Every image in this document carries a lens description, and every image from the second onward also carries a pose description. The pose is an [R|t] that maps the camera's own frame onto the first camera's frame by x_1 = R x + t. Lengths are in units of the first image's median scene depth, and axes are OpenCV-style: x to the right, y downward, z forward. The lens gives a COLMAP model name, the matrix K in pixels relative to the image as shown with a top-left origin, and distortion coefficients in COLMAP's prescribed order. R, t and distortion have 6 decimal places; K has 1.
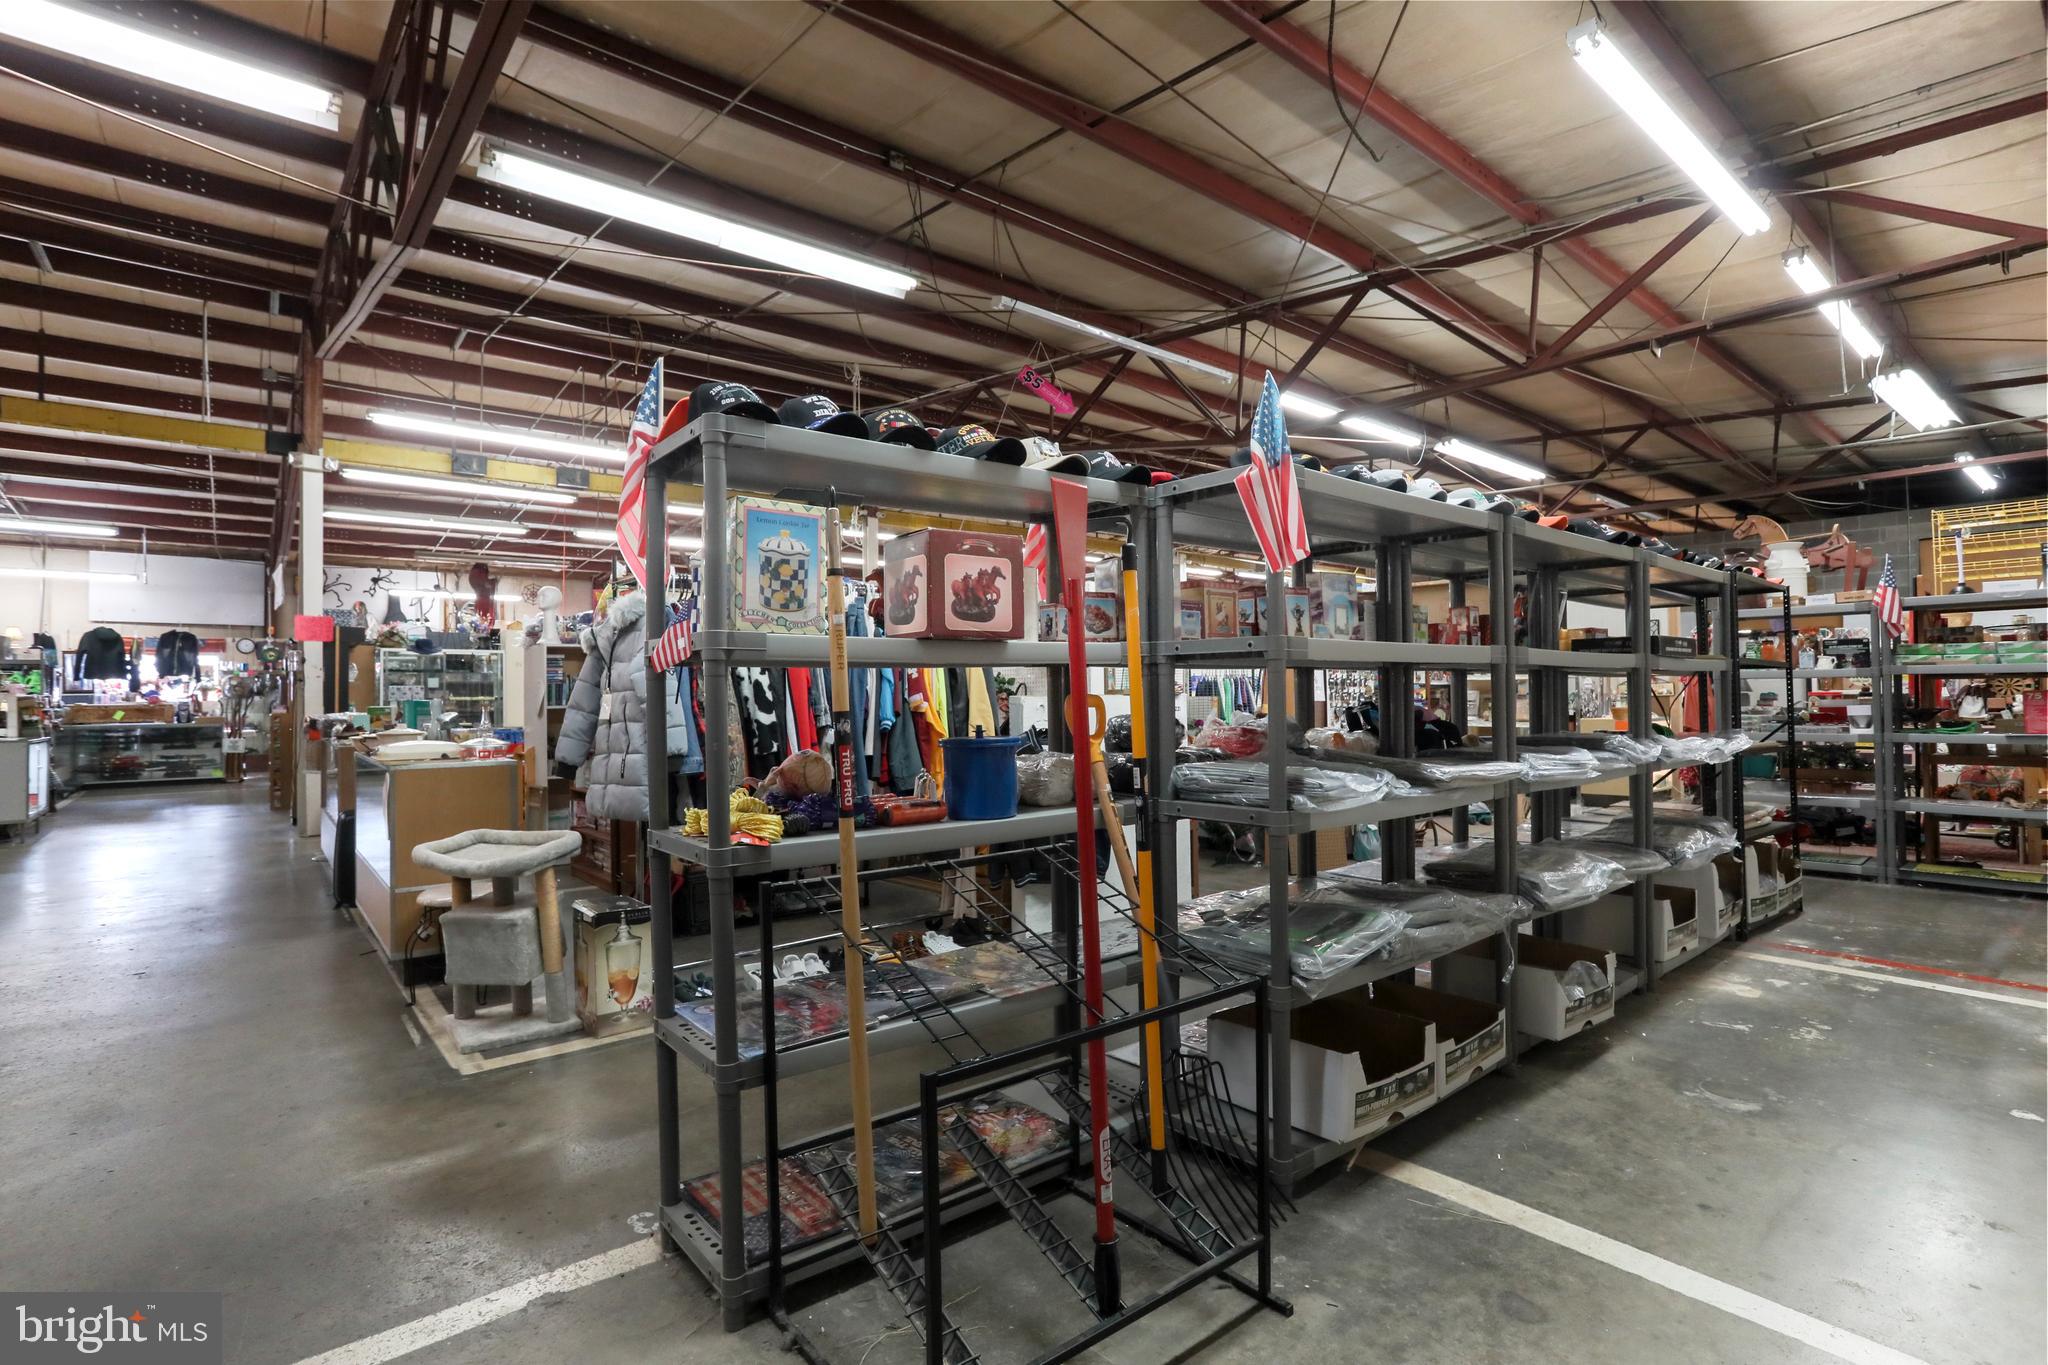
lens RADIAL K [[1000.8, 0, 1033.4], [0, 1000.8, 680.4], [0, 0, 1]] dist [-0.046673, 0.027626]
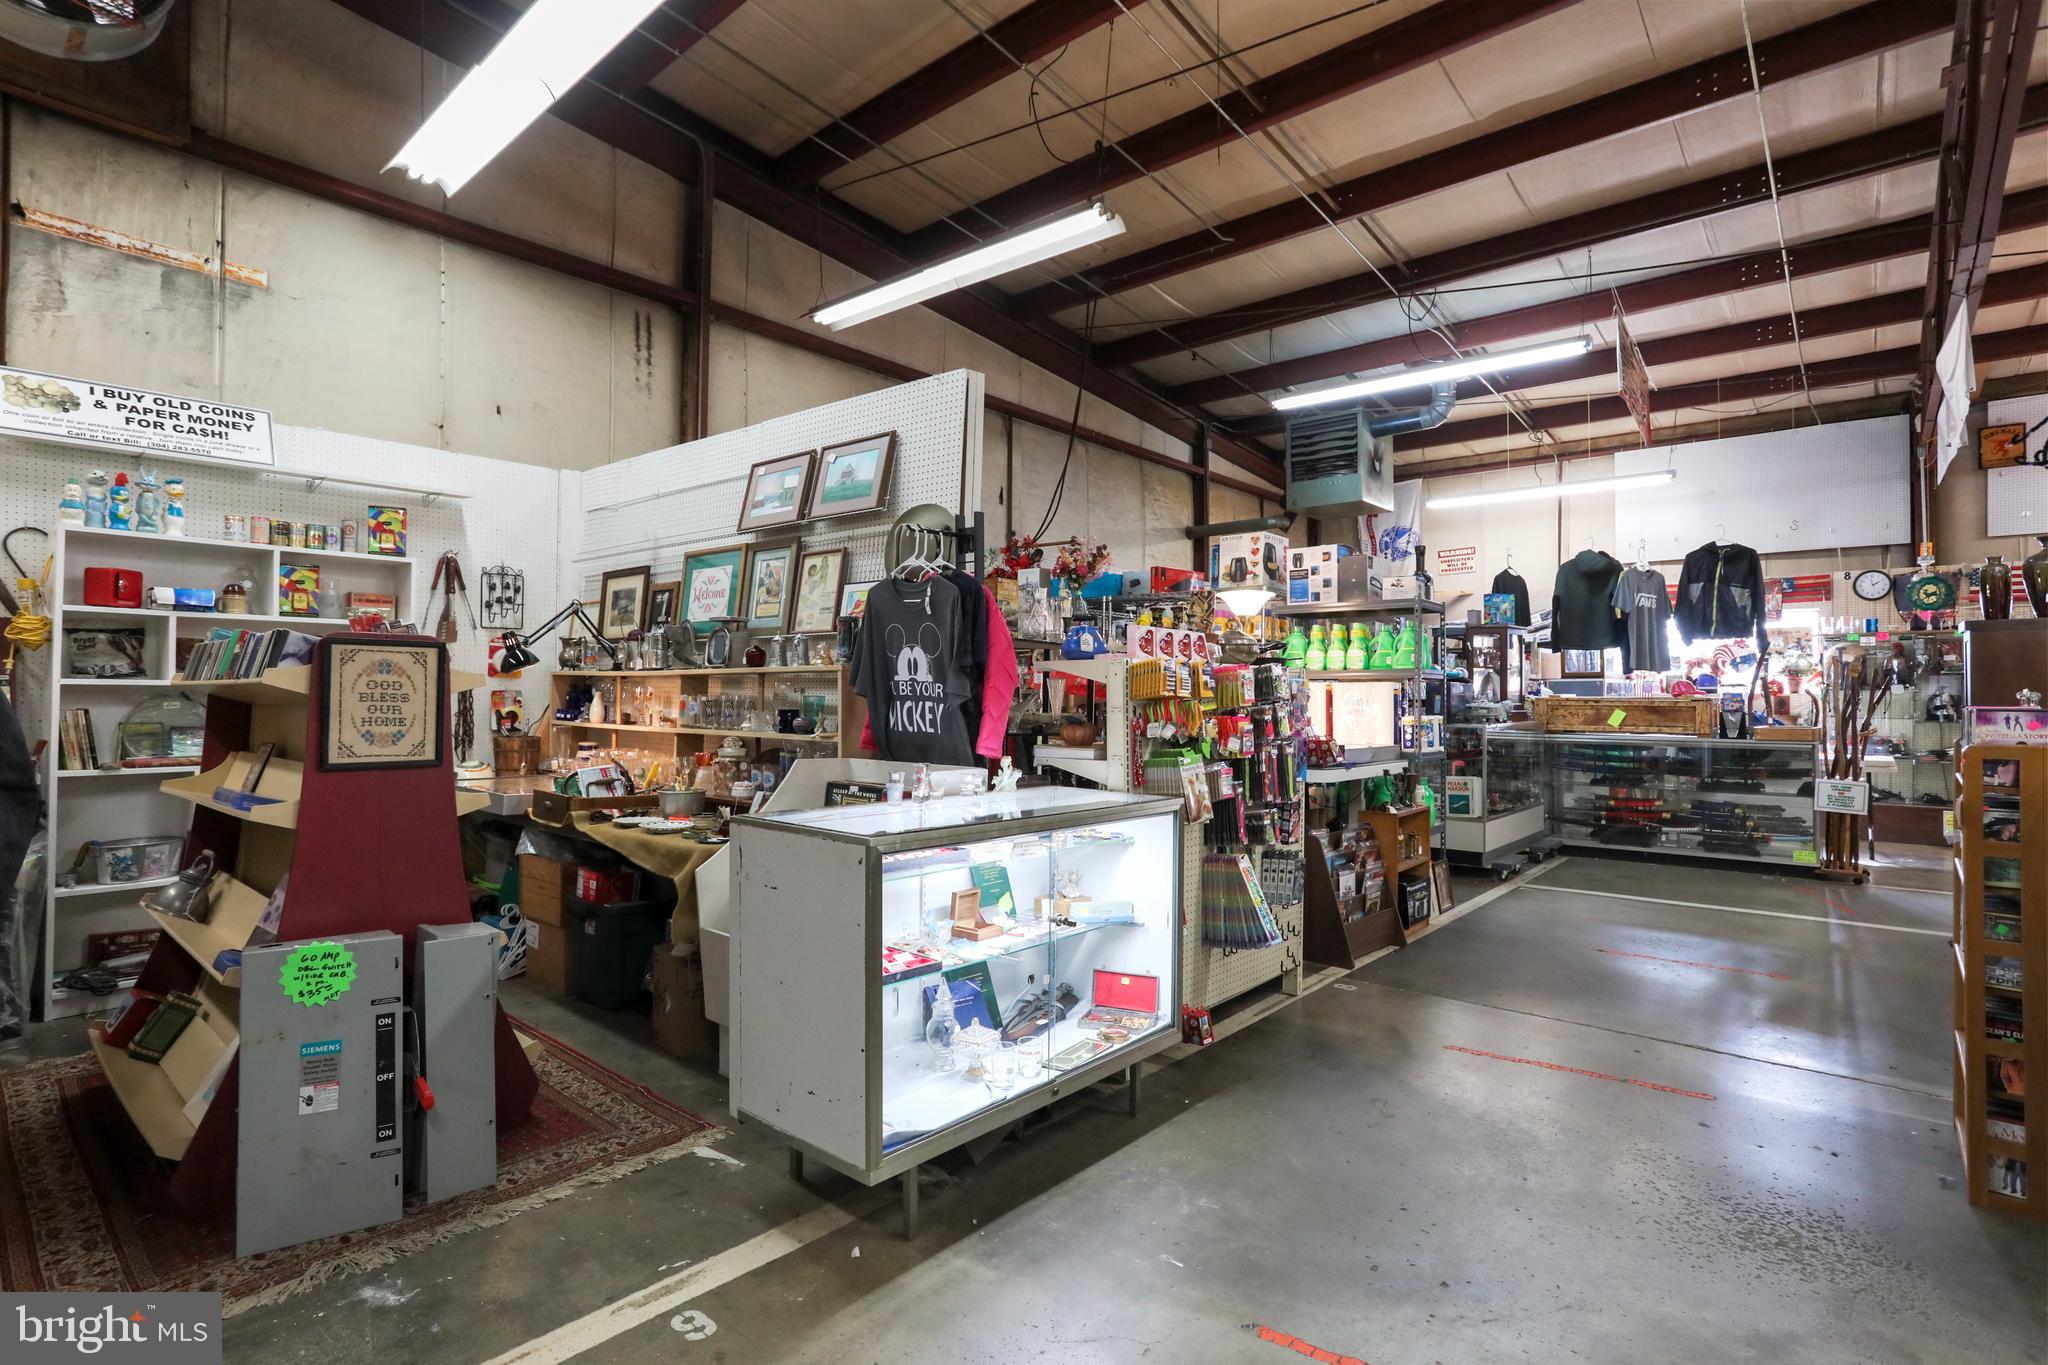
lens RADIAL K [[978.7, 0, 1021.0], [0, 978.7, 675.4], [0, 0, 1]] dist [-0.053290, 0.025608]
pose [[0.155548, -0.008657, -0.987790, -0.450890], [0.007383, 0.999944, -0.007601, 0.013374], [0.987801, -0.006111, 0.155603, 0.573041]]
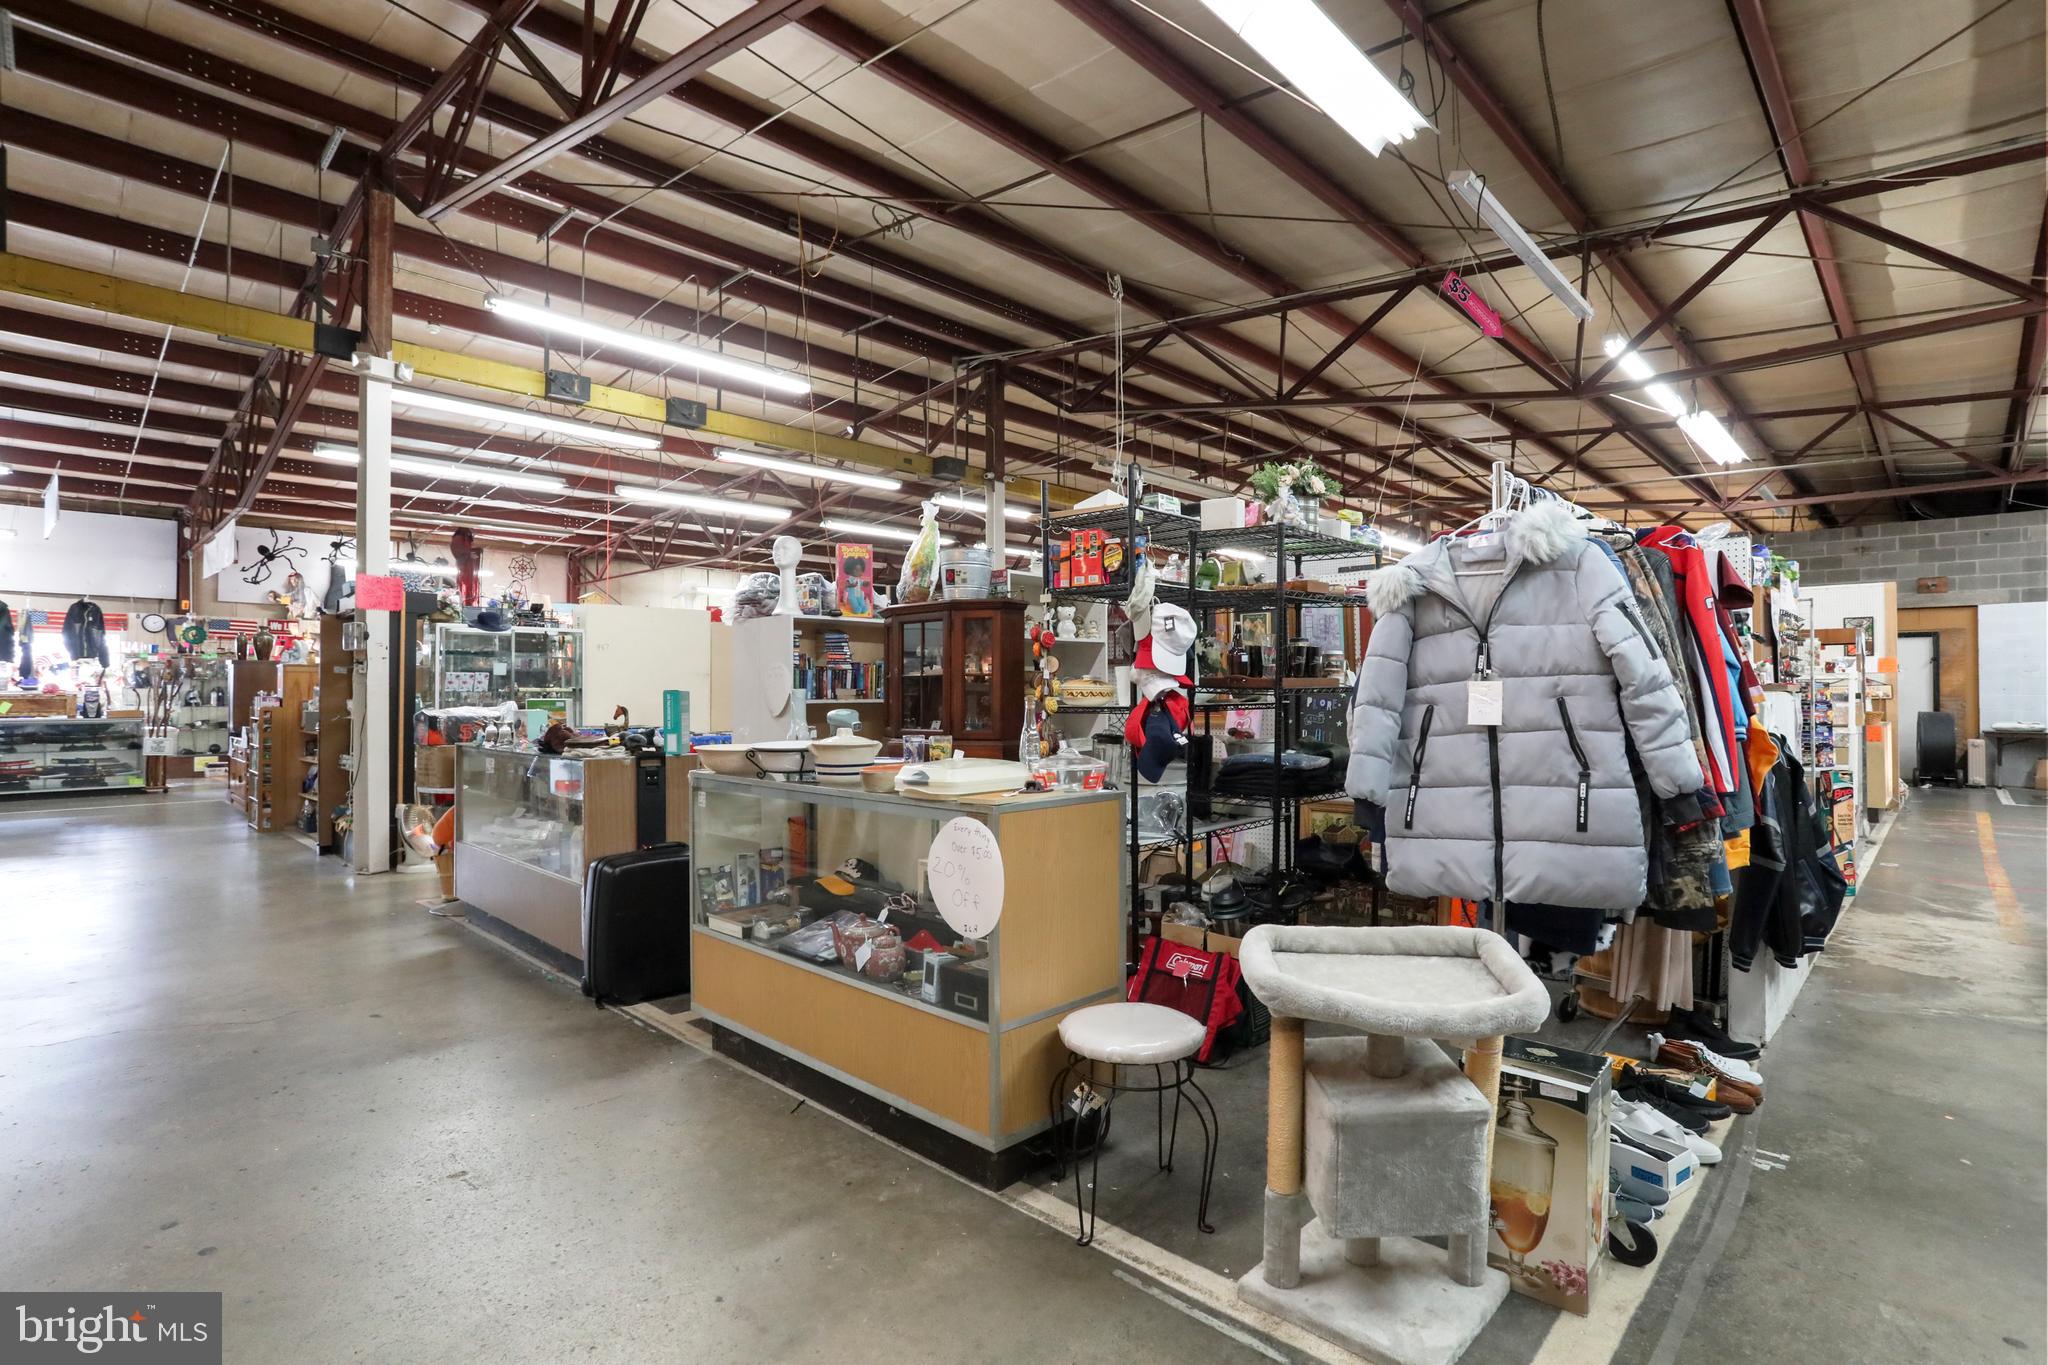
lens RADIAL K [[978.7, 0, 1021.0], [0, 978.7, 675.4], [0, 0, 1]] dist [-0.053290, 0.025608]
pose [[0.991051, 0.013900, 0.132756, -0.225558], [-0.012919, 0.999883, -0.008248, 0.006008], [-0.132855, 0.006459, 0.991114, 0.142928]]
